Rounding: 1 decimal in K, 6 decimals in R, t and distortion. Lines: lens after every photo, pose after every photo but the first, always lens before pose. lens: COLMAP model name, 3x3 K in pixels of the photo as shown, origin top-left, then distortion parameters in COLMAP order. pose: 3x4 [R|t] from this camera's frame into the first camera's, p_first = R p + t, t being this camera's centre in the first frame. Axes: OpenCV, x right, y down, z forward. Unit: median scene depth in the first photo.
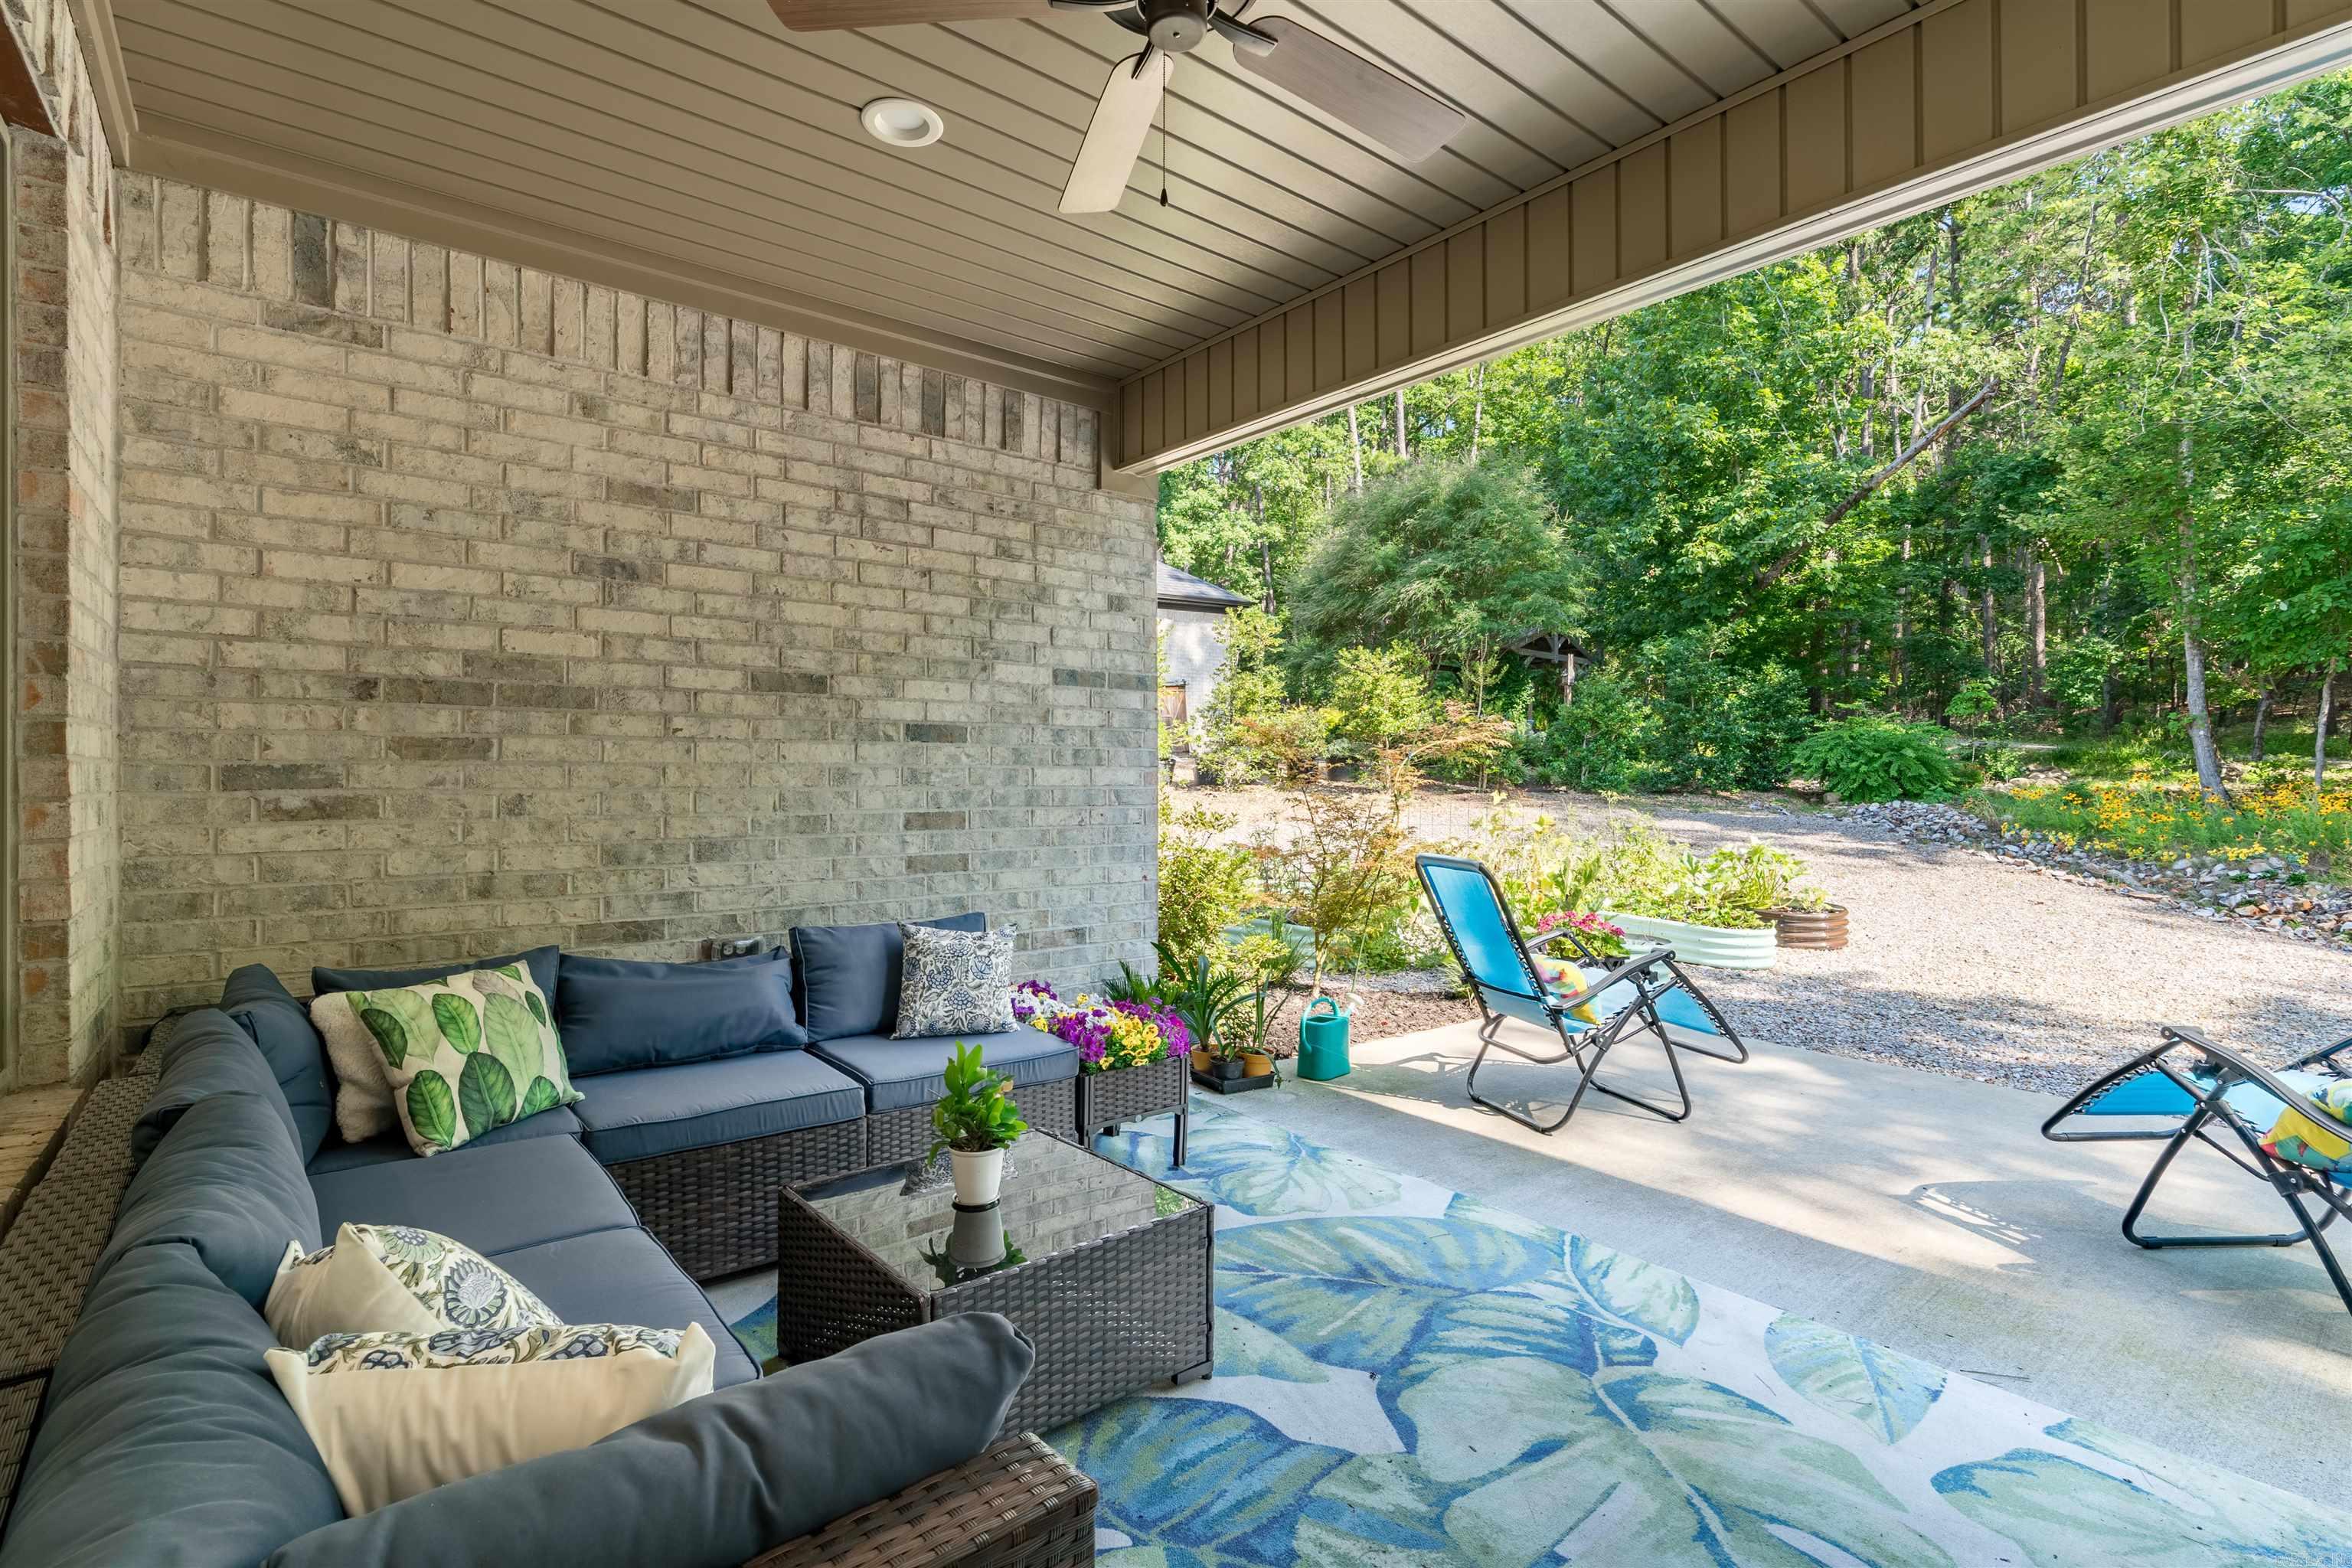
lens RADIAL K [[1085.4, 0, 1173.1], [0, 1085.4, 773.1], [0, 0, 1]] dist [0.000659, 0.000265]
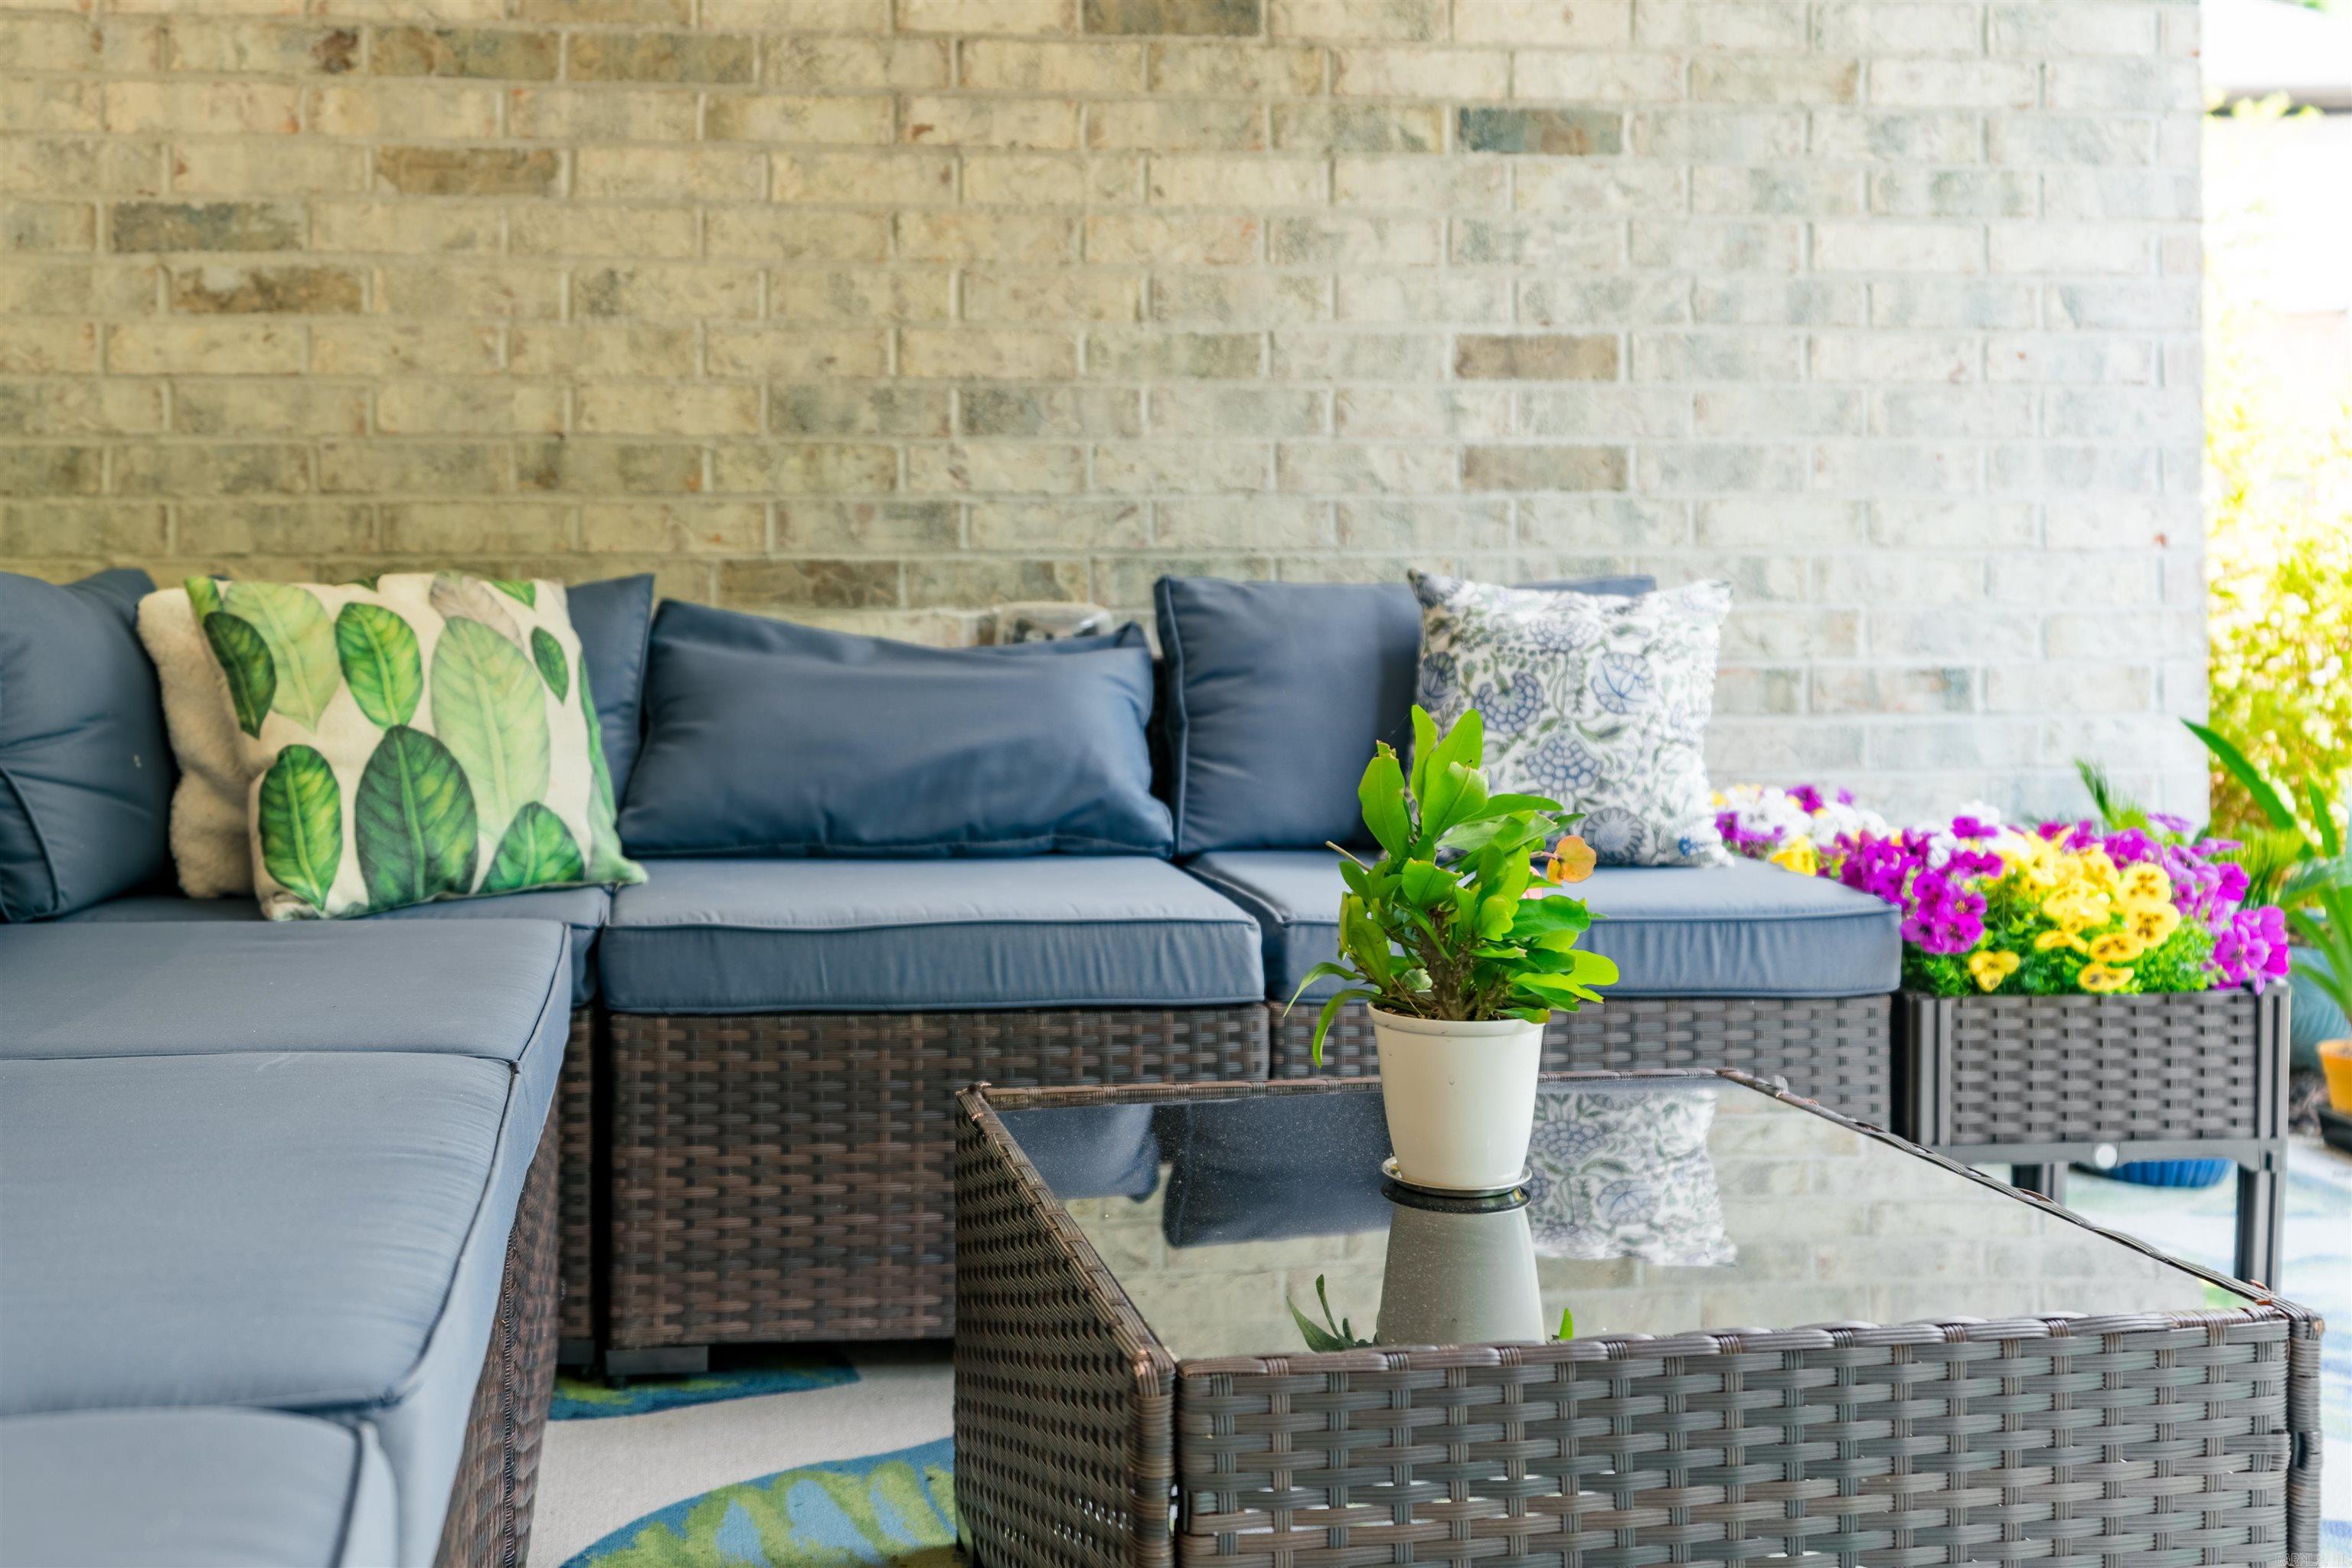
lens RADIAL K [[1968.3, 0, 1176.0], [0, 1968.3, 784.0], [0, 0, 1]] dist [0.010091, -0.001249]
pose [[0.854605, -0.003010, -0.519270, 0.042309], [0.002214, 0.999995, -0.002152, 0.227818], [0.519274, 0.000690, 0.854608, 0.377675]]
